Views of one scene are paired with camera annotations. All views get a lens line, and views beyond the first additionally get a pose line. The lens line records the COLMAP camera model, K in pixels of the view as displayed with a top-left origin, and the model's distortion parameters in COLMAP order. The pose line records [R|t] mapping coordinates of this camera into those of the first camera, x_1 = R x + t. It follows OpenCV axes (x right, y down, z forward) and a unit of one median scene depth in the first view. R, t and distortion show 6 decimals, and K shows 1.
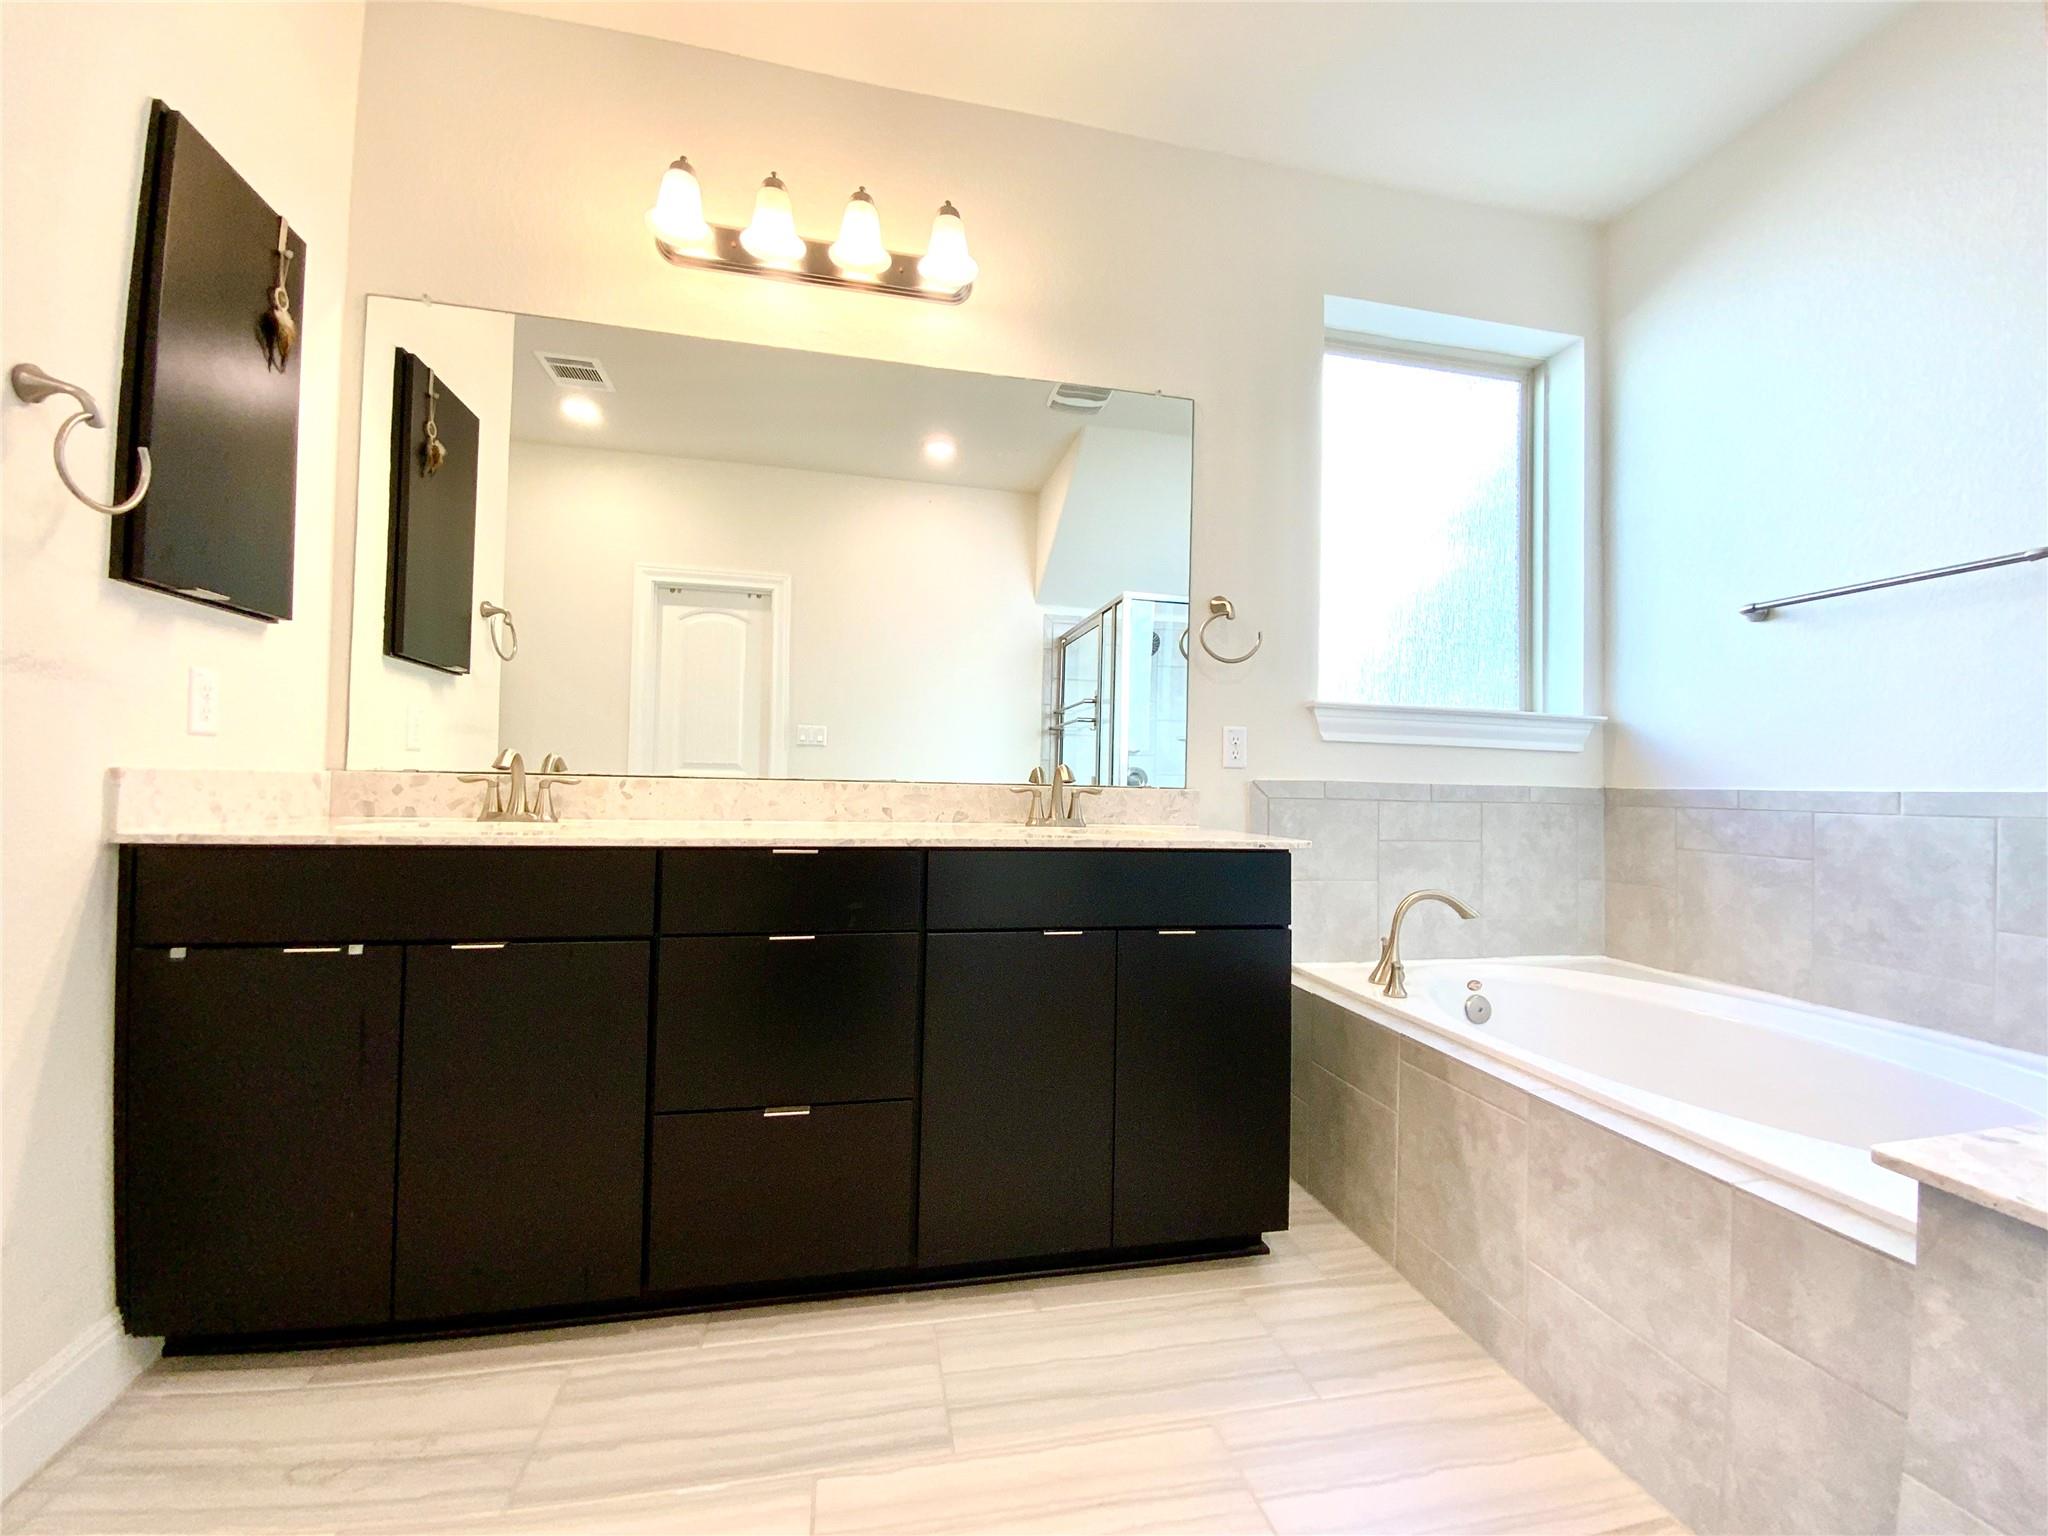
lens RADIAL K [[822.6, 0, 1023.6], [0, 822.6, 768.6], [0, 0, 1]] dist [0.014120, -0.014559]
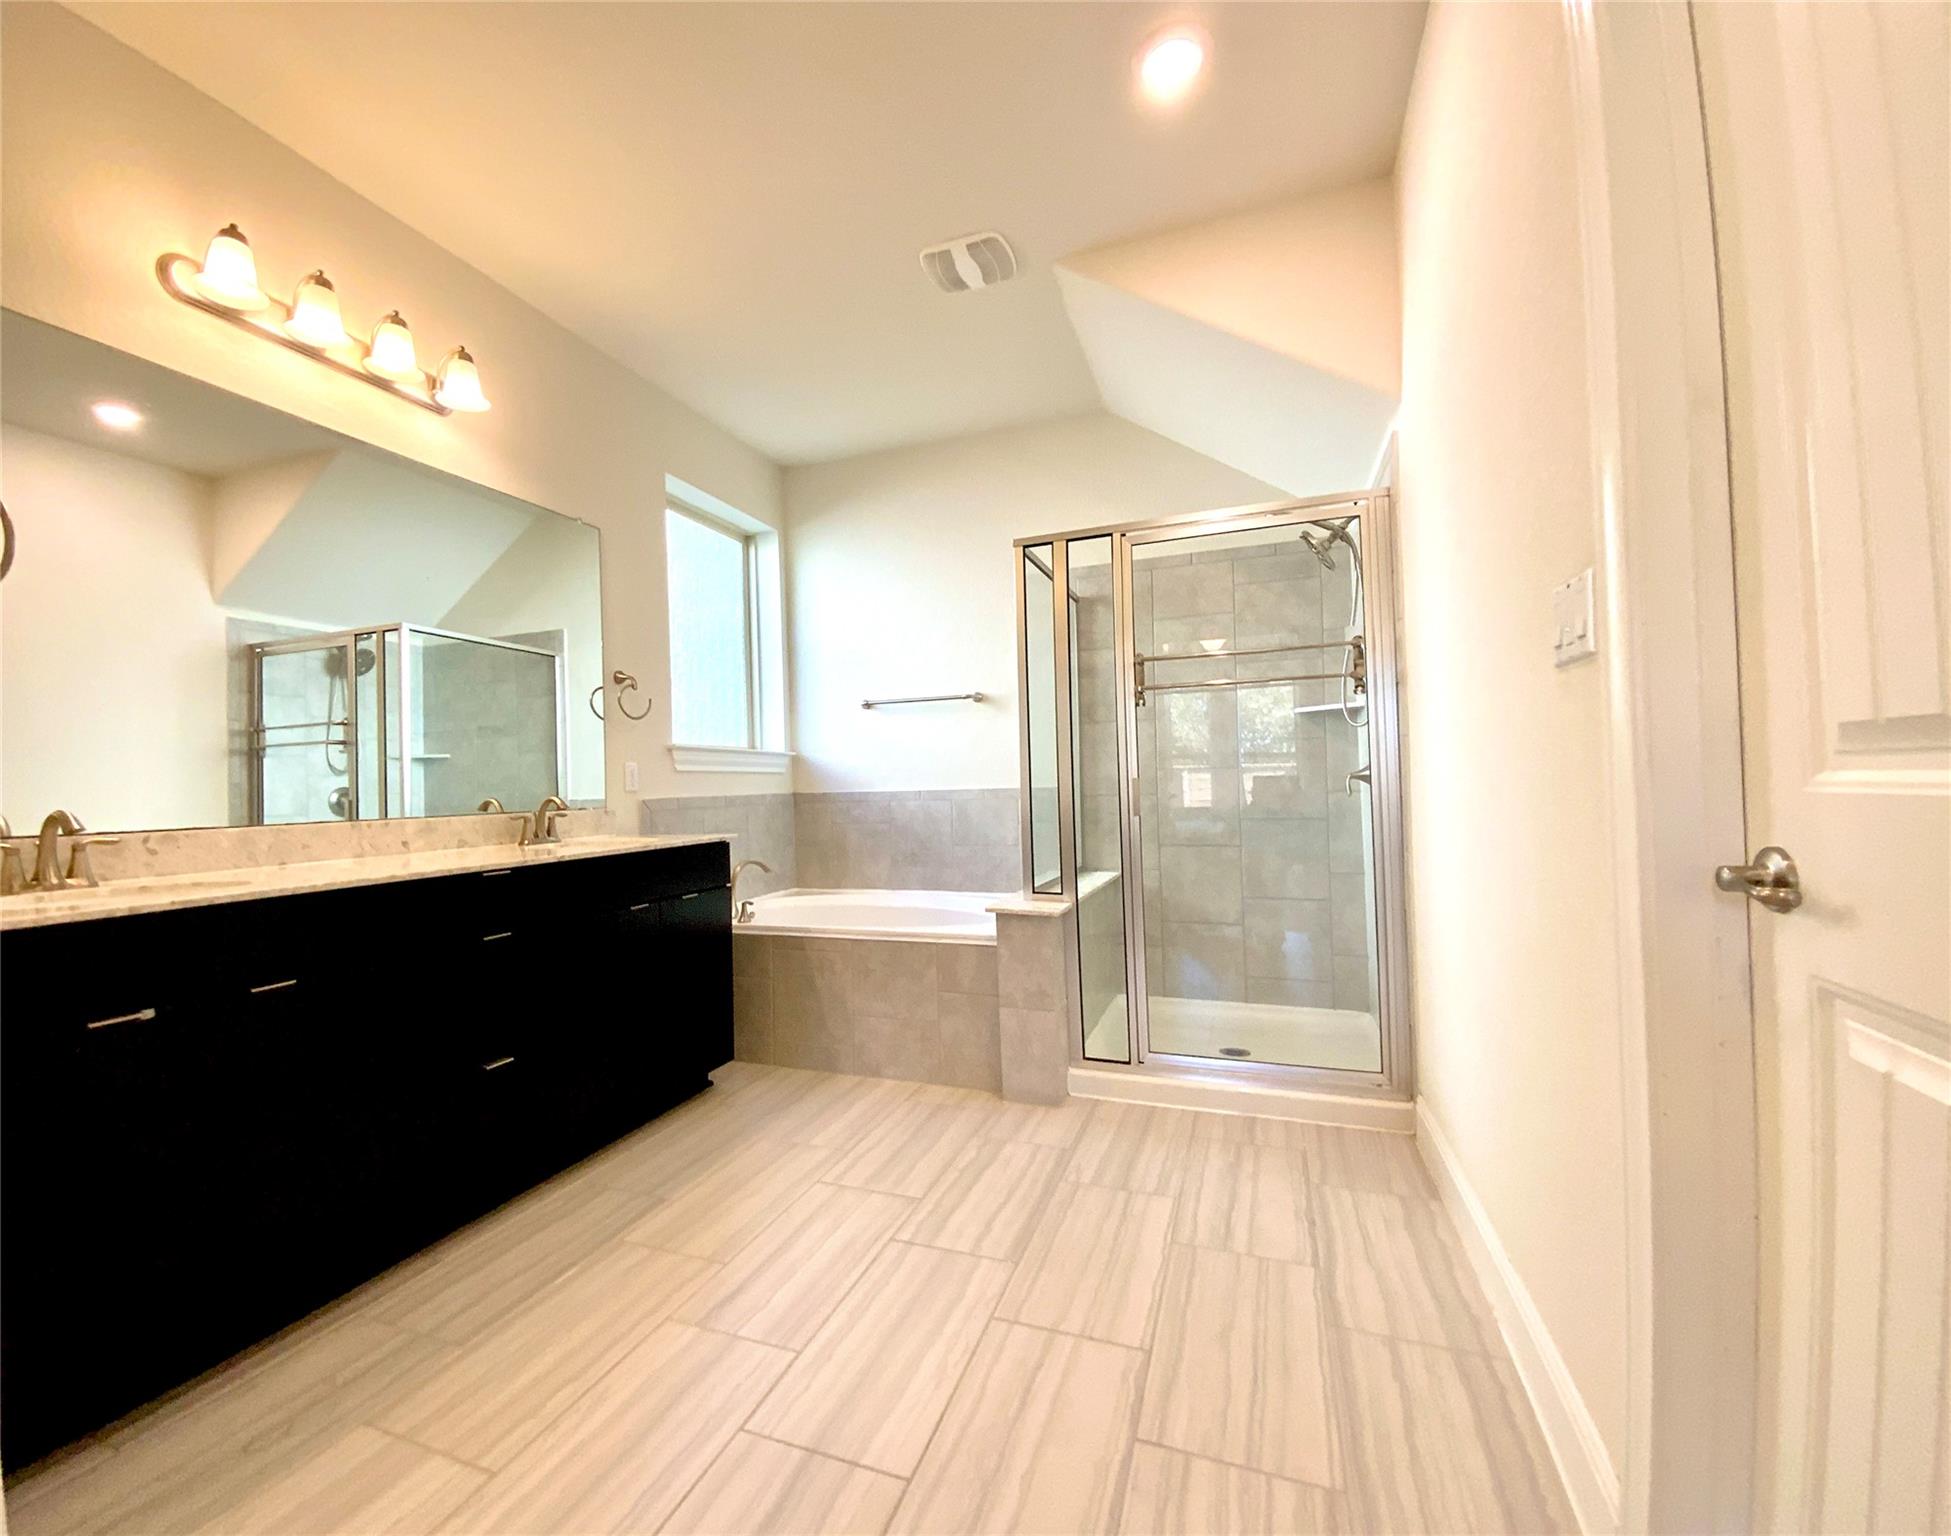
lens RADIAL K [[838.5, 0, 925.7], [0, 838.5, 769.7], [0, 0, 1]] dist [-0.001619, -0.000606]
pose [[0.553998, -0.023166, 0.832196, -0.719999], [0.021783, 0.999674, 0.013327, -0.050389], [-0.832233, 0.010745, 0.554322, -0.251651]]
